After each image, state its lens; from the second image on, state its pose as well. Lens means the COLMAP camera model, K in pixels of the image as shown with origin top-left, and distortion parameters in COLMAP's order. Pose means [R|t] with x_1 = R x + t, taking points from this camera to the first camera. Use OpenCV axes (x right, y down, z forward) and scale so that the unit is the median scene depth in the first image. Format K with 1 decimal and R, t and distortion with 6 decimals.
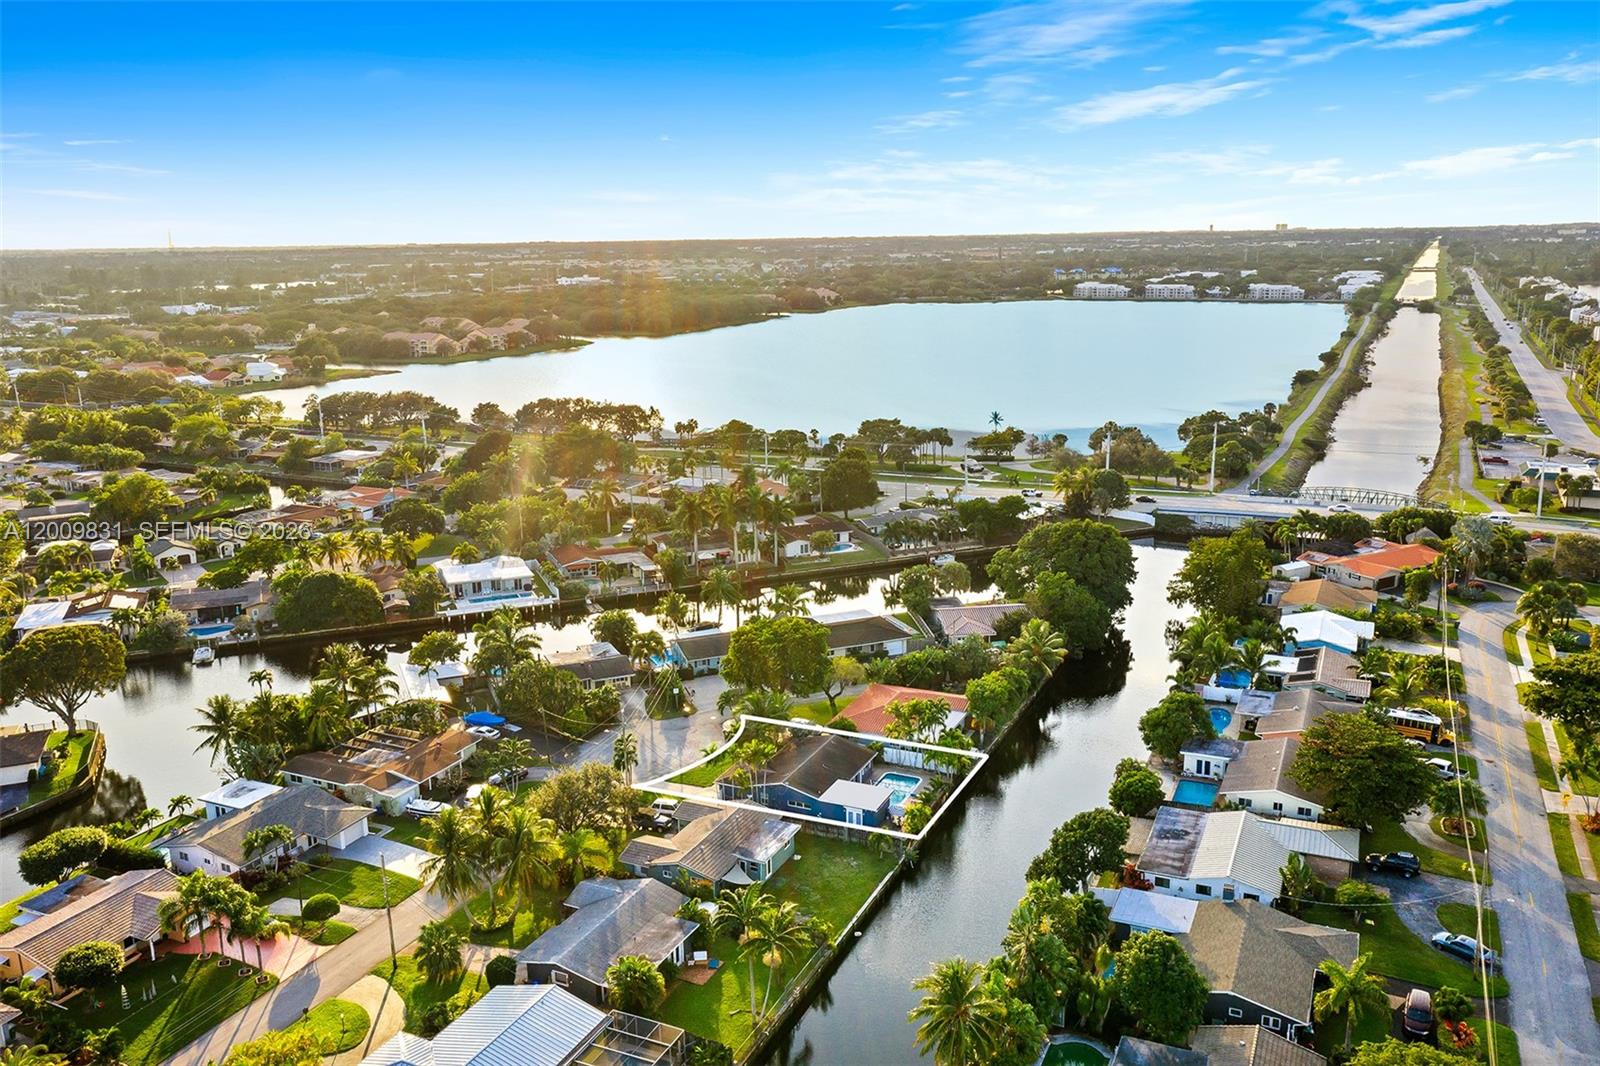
lens RADIAL K [[1268.2, 0, 800.3], [0, 1268.2, 544.2], [0, 0, 1]] dist [0.001707, -0.005203]
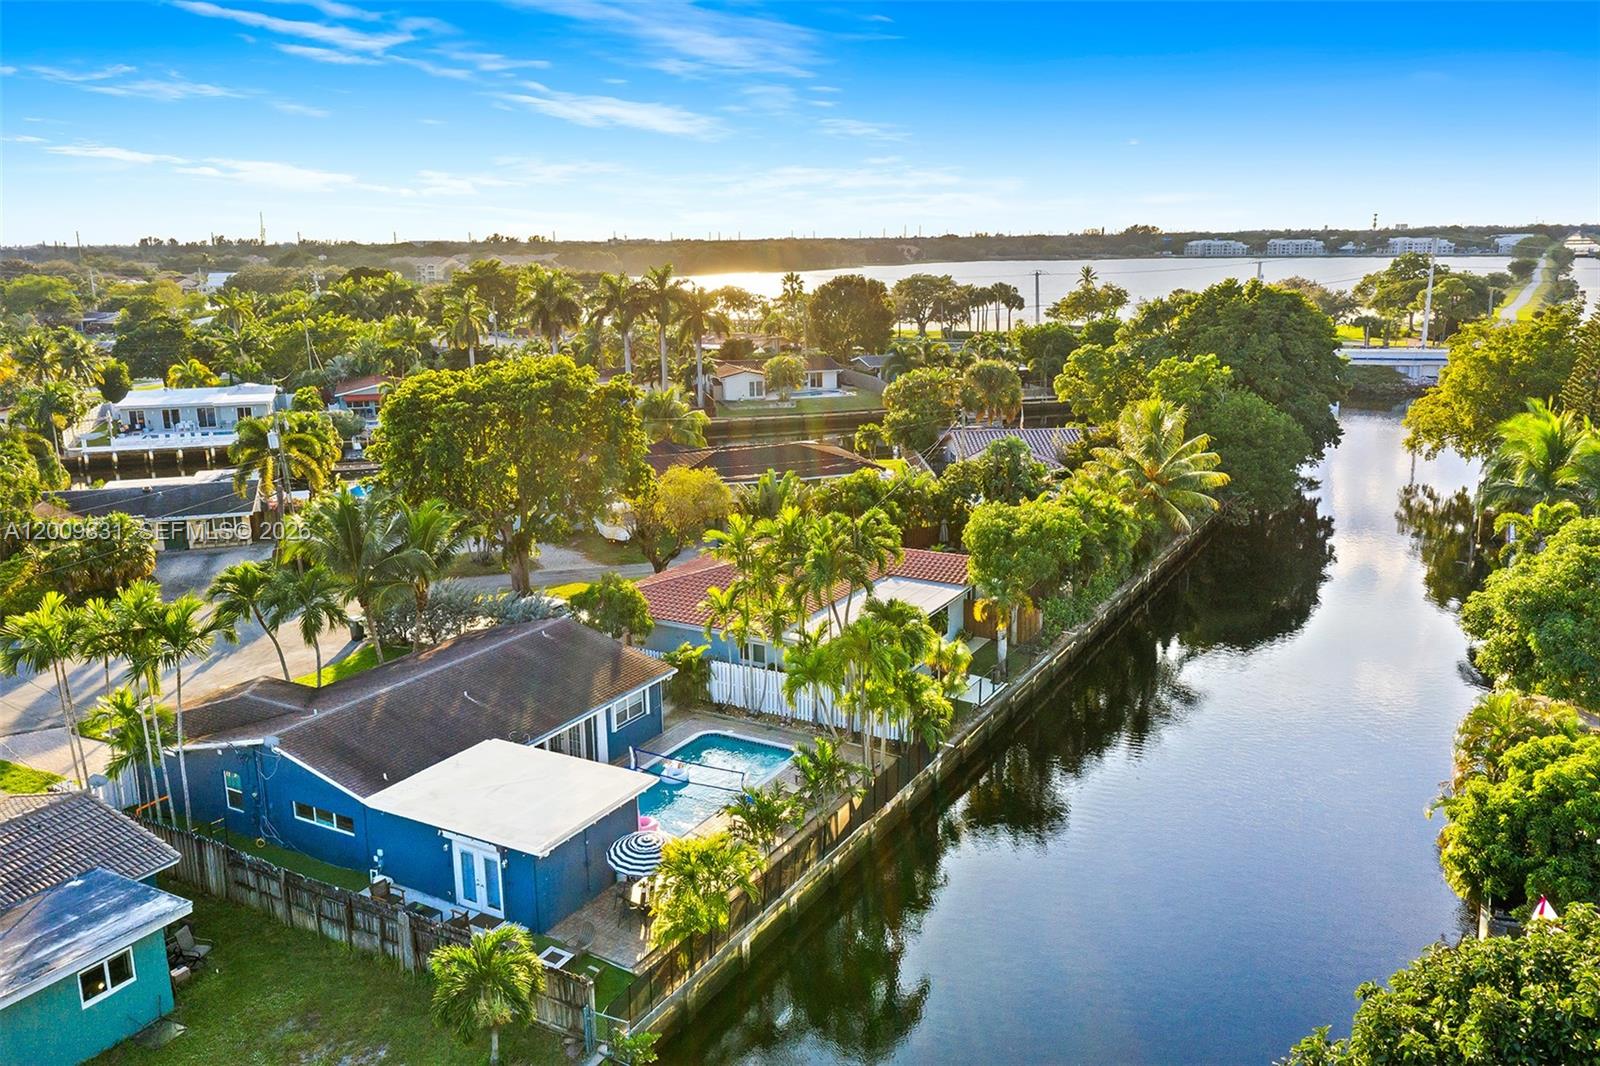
lens RADIAL K [[1268.2, 0, 790.1], [0, 1268.2, 545.3], [0, 0, 1]] dist [0.001707, -0.005203]
pose [[0.996472, 0.022289, -0.080917, 0.104717], [-0.022297, 0.999751, 0.000802, 0.116162], [0.080915, 0.001005, 0.996720, 0.594758]]
